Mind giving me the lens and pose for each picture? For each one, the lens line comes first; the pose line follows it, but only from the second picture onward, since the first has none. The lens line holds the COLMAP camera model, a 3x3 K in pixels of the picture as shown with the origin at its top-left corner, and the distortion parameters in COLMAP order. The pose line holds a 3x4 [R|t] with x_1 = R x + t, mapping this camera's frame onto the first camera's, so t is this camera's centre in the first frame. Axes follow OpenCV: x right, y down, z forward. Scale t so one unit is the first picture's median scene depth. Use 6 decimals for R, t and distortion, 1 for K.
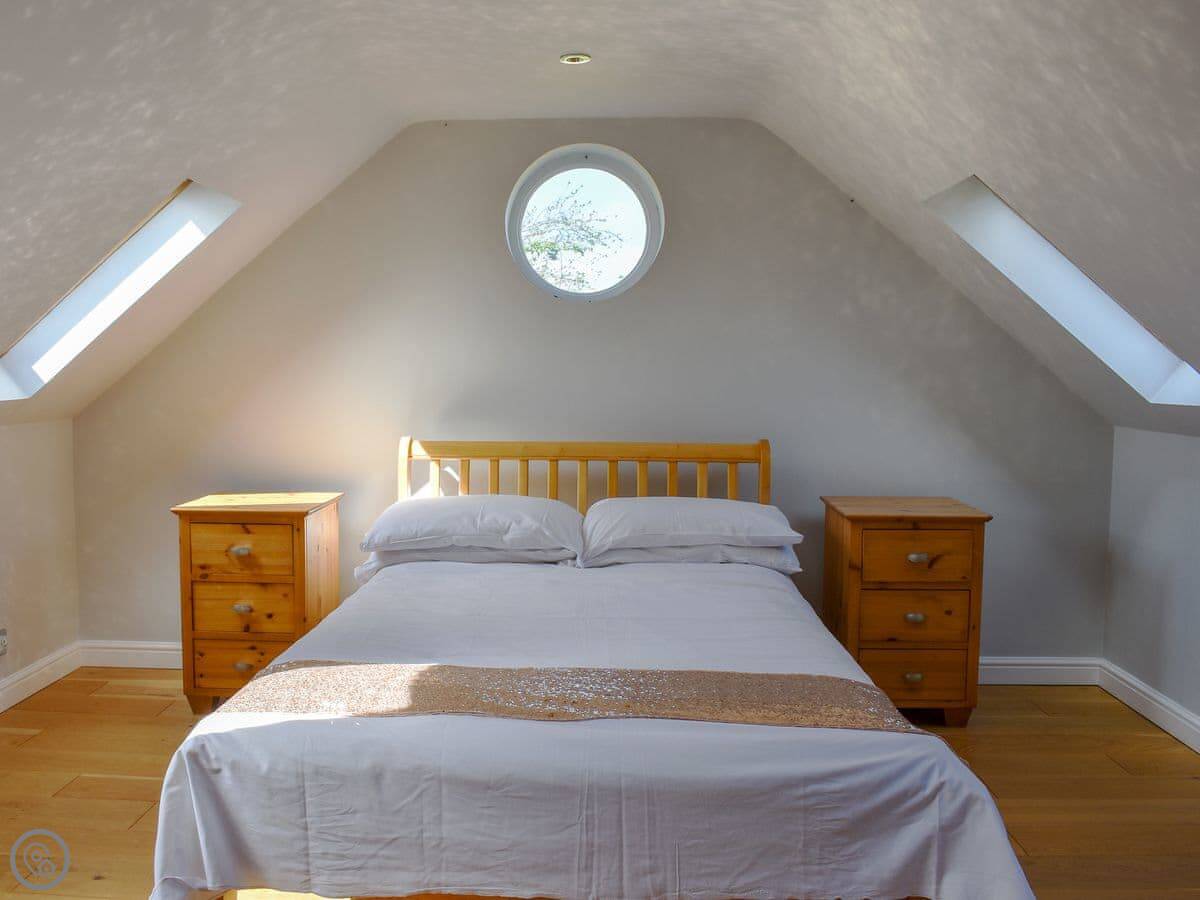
lens RADIAL K [[1012.9, 0, 599.9], [0, 1012.9, 508.6], [0, 0, 1]] dist [-0.113560, -0.002582]
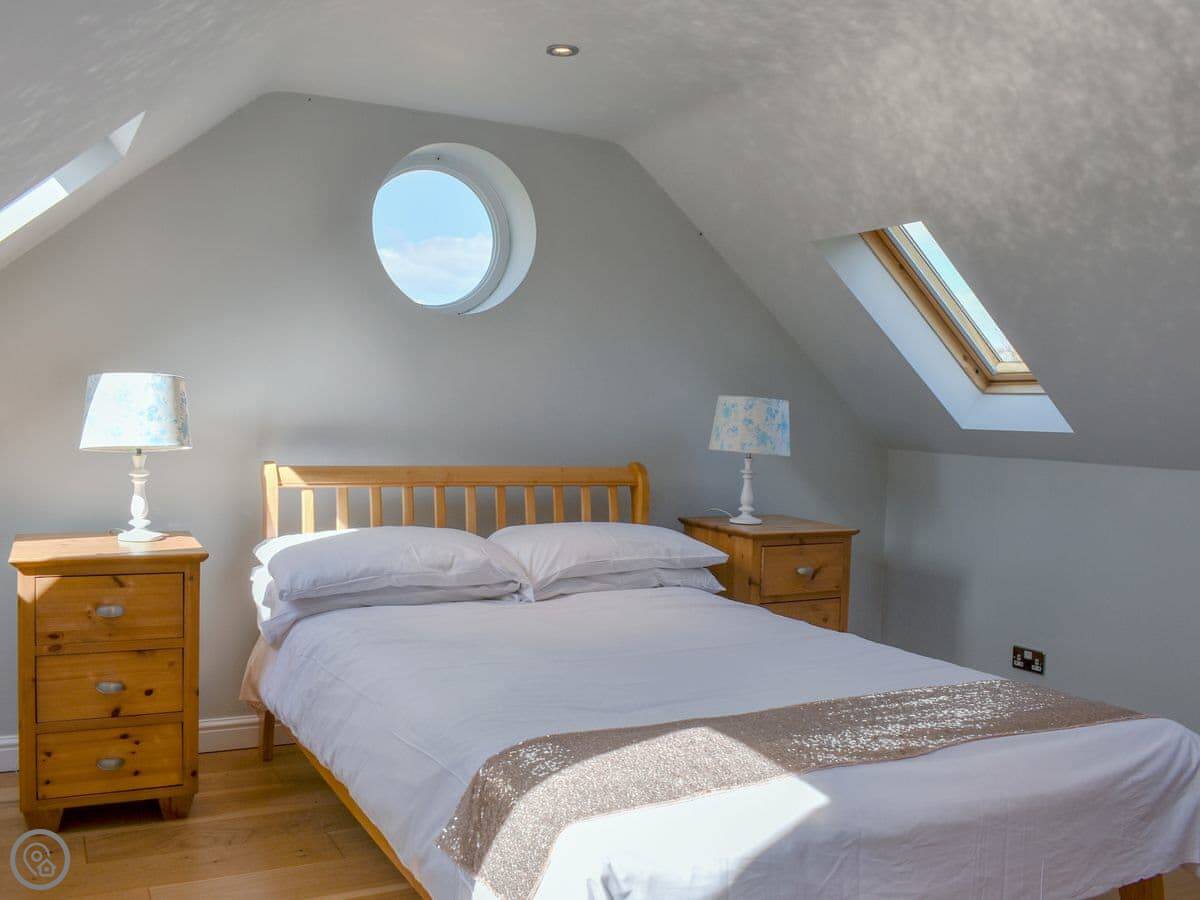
lens RADIAL K [[992.5, 0, 600.2], [0, 992.5, 490.3], [0, 0, 1]] dist [-0.053587, -0.064135]
pose [[0.876948, -0.017010, 0.480283, -0.385859], [0.036632, 0.998832, -0.031511, -0.012072], [-0.479186, 0.045228, 0.876547, 0.166382]]
